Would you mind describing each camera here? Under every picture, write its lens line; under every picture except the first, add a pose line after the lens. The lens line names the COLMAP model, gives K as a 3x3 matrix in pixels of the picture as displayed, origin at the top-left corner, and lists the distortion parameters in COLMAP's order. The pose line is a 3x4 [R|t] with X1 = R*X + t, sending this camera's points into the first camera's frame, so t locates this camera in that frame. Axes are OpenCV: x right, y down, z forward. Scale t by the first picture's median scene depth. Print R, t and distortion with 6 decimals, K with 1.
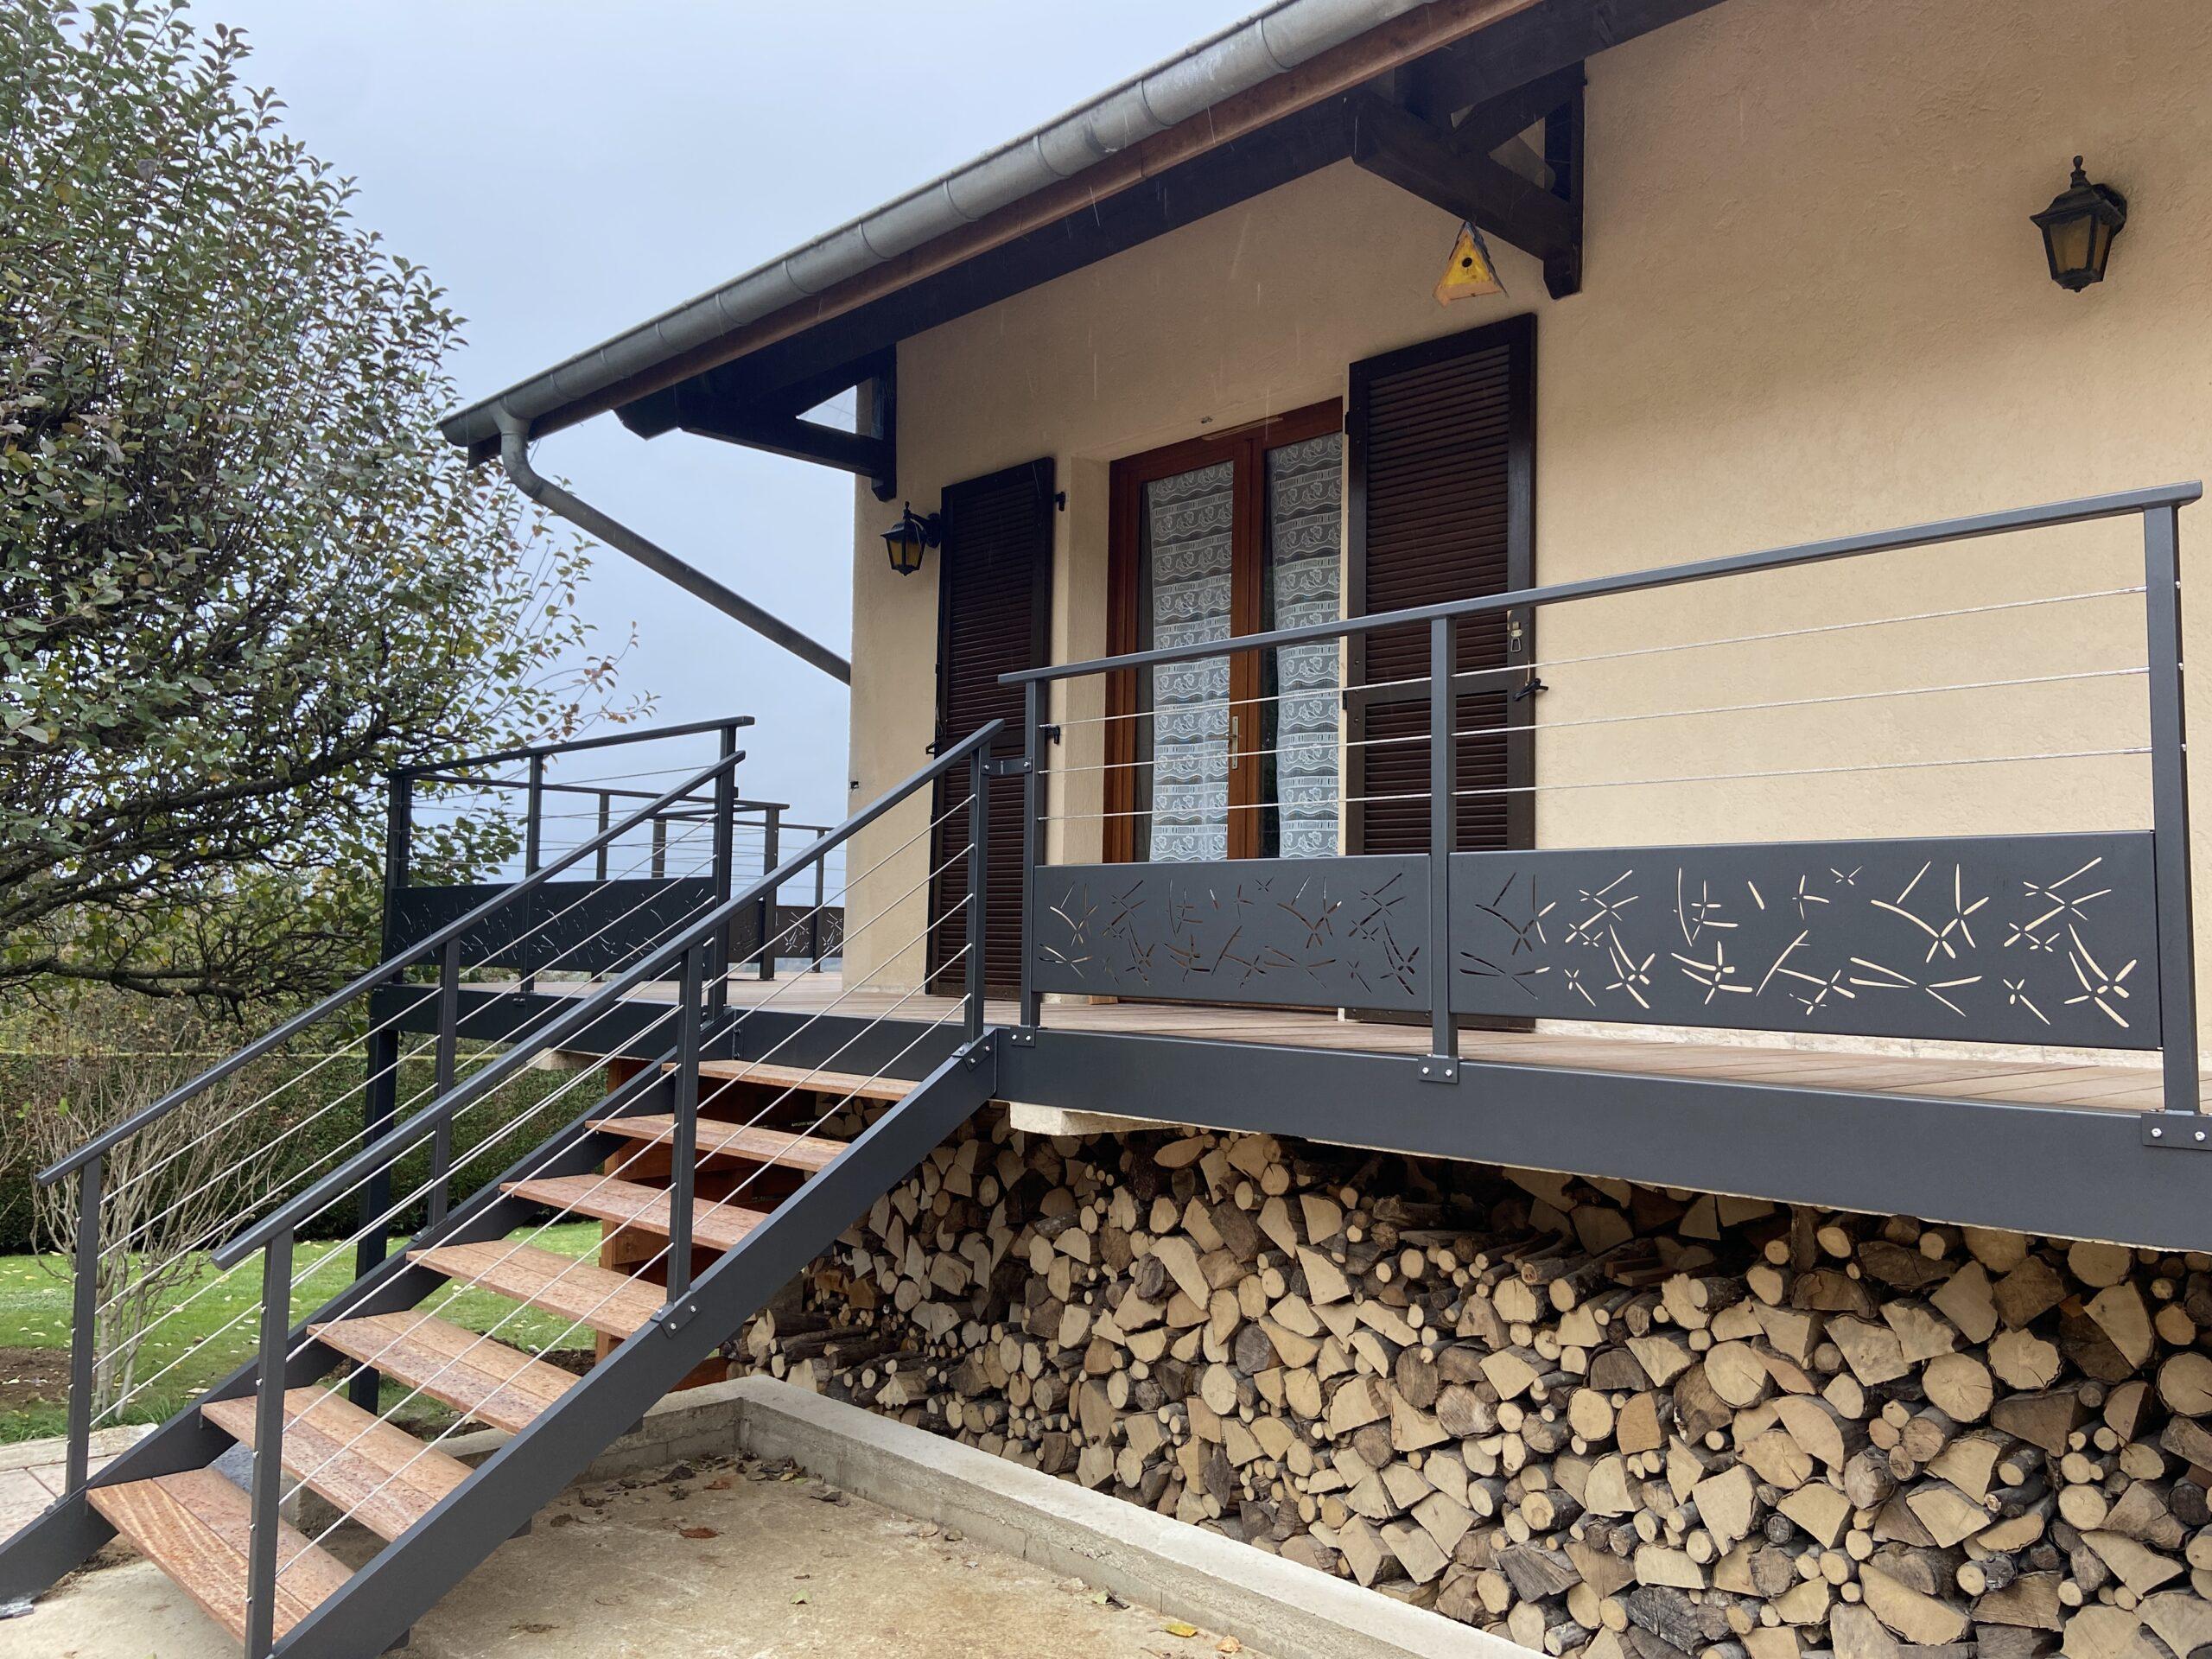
lens RADIAL K [[1683.6, 0, 1102.0], [0, 1683.6, 836.4], [0, 0, 1]] dist [0.091804, -0.074463]
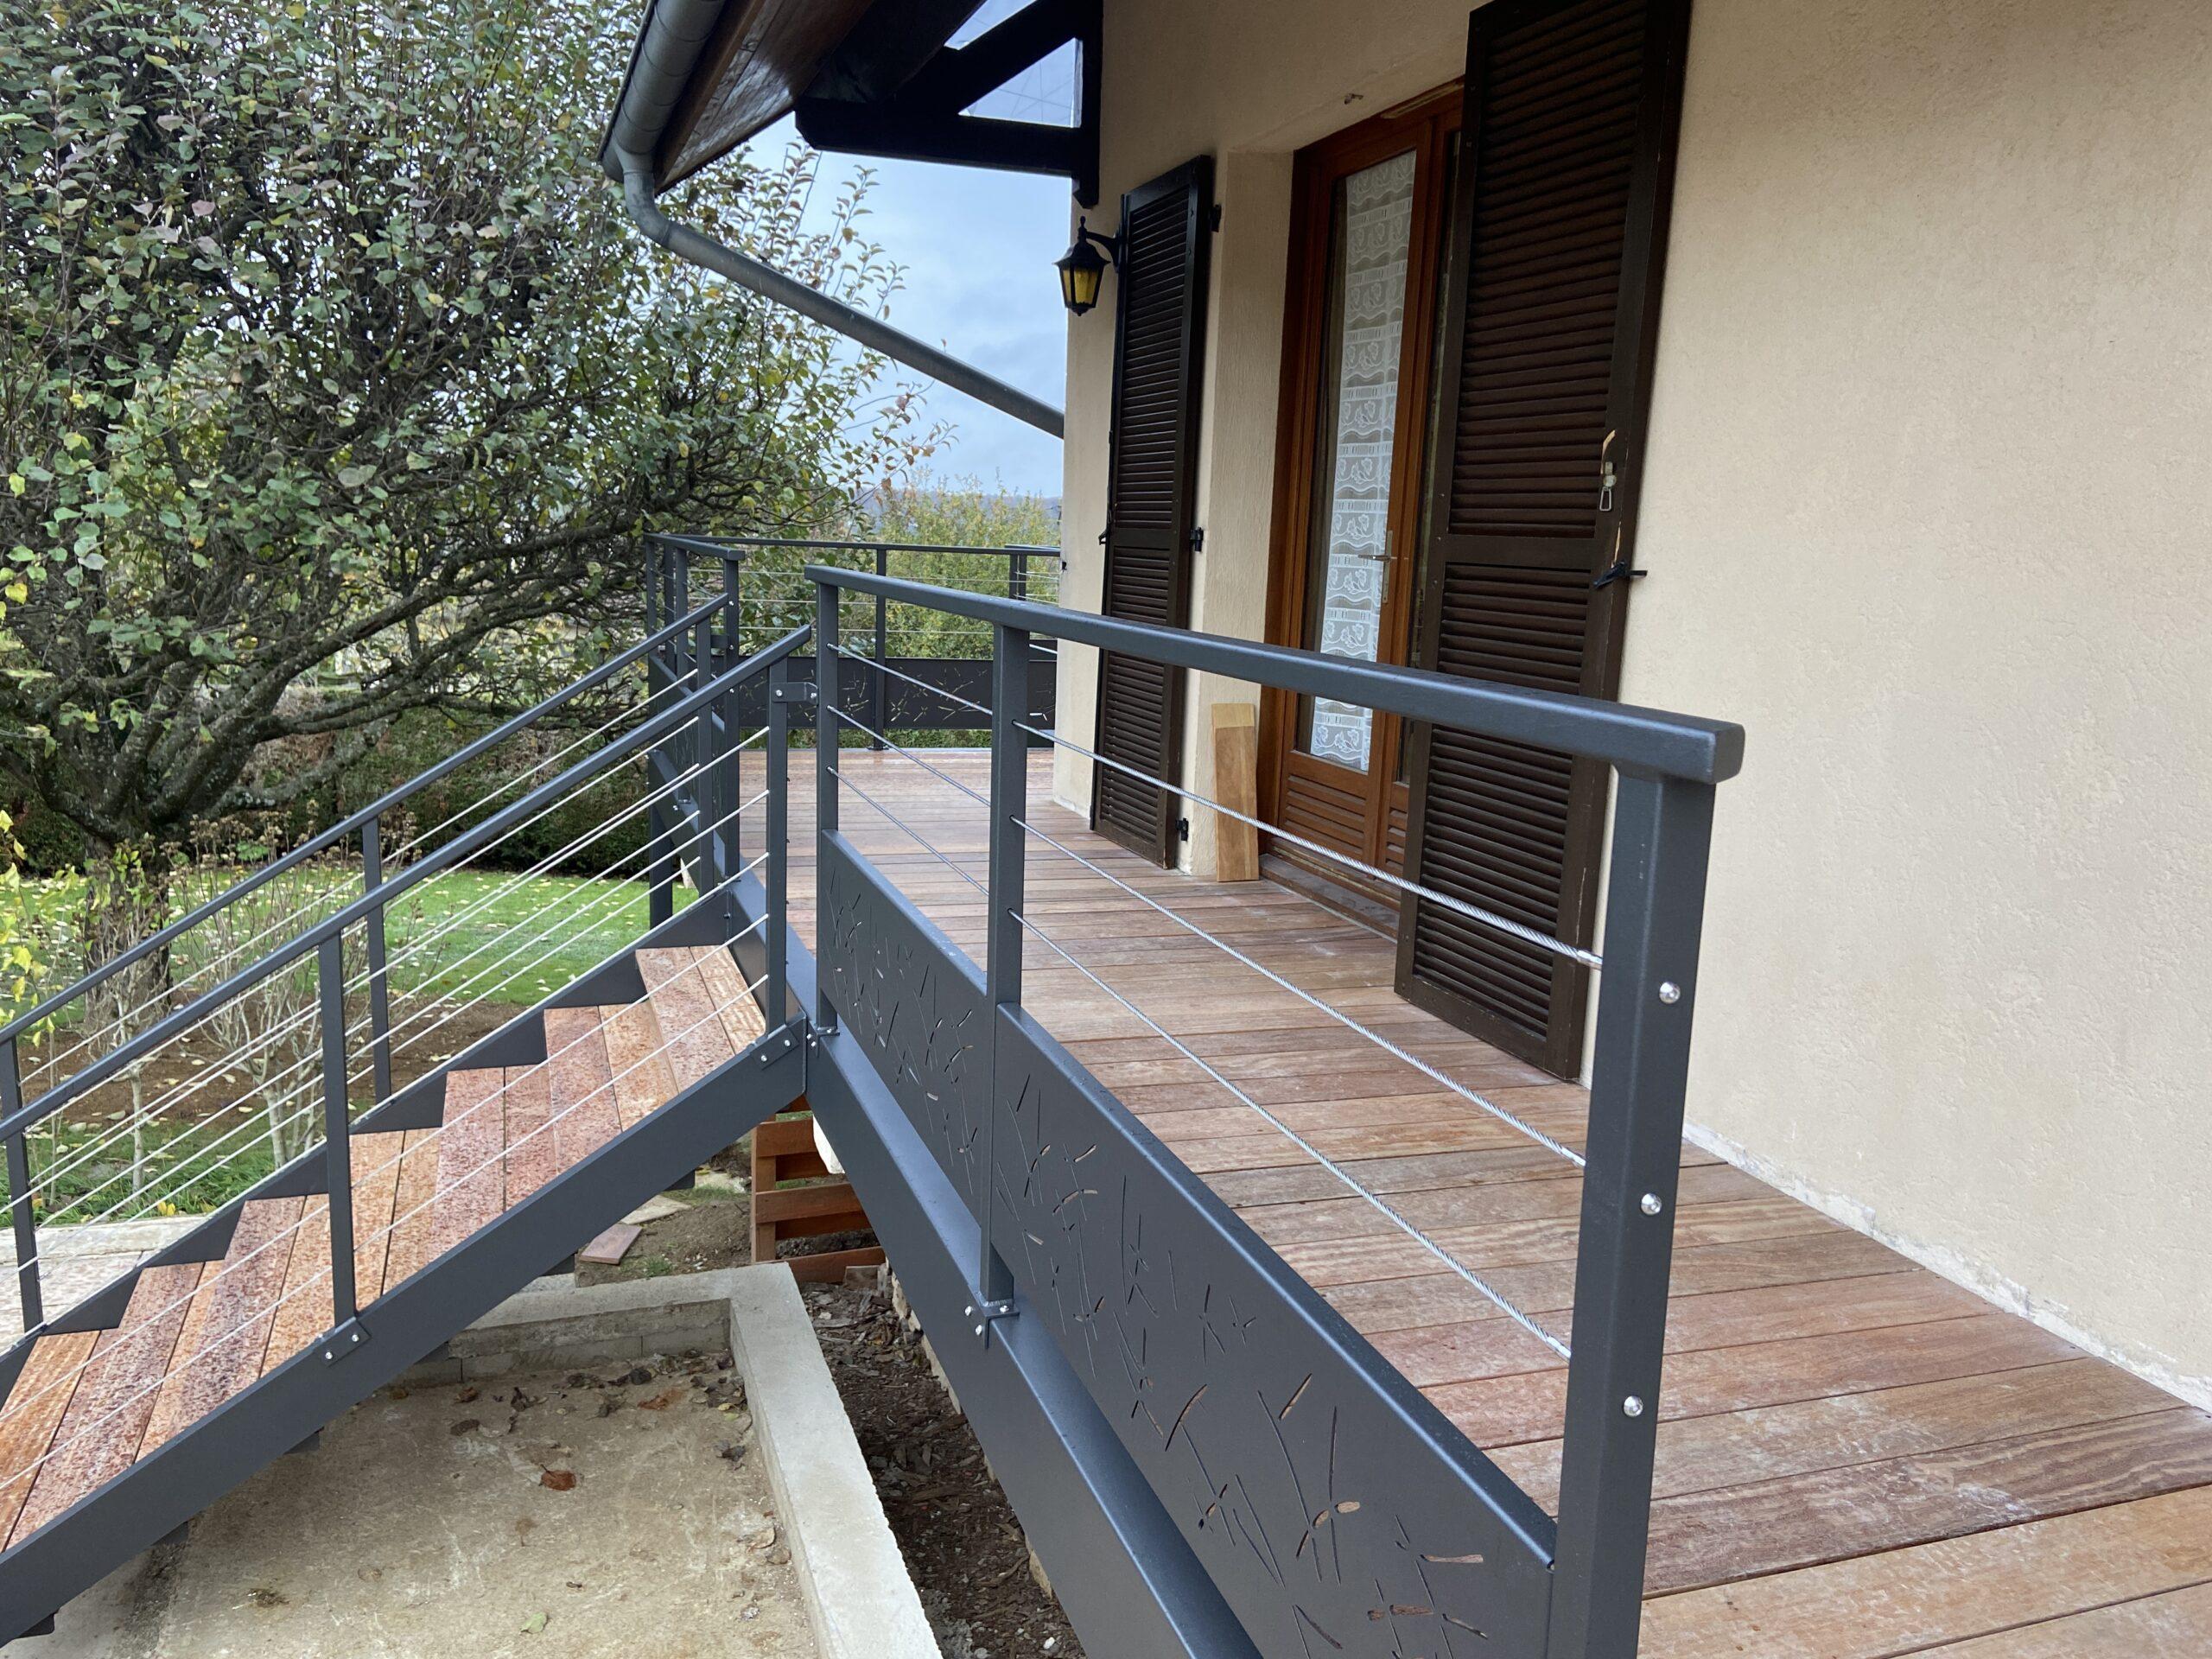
lens RADIAL K [[1683.6, 0, 1100.4], [0, 1683.6, 825.9], [0, 0, 1]] dist [0.091804, -0.074463]
pose [[0.898781, 0.093192, -0.428379, 0.353416], [0.010790, 0.972146, 0.234126, -0.143335], [0.438265, -0.215051, 0.872741, 0.328038]]
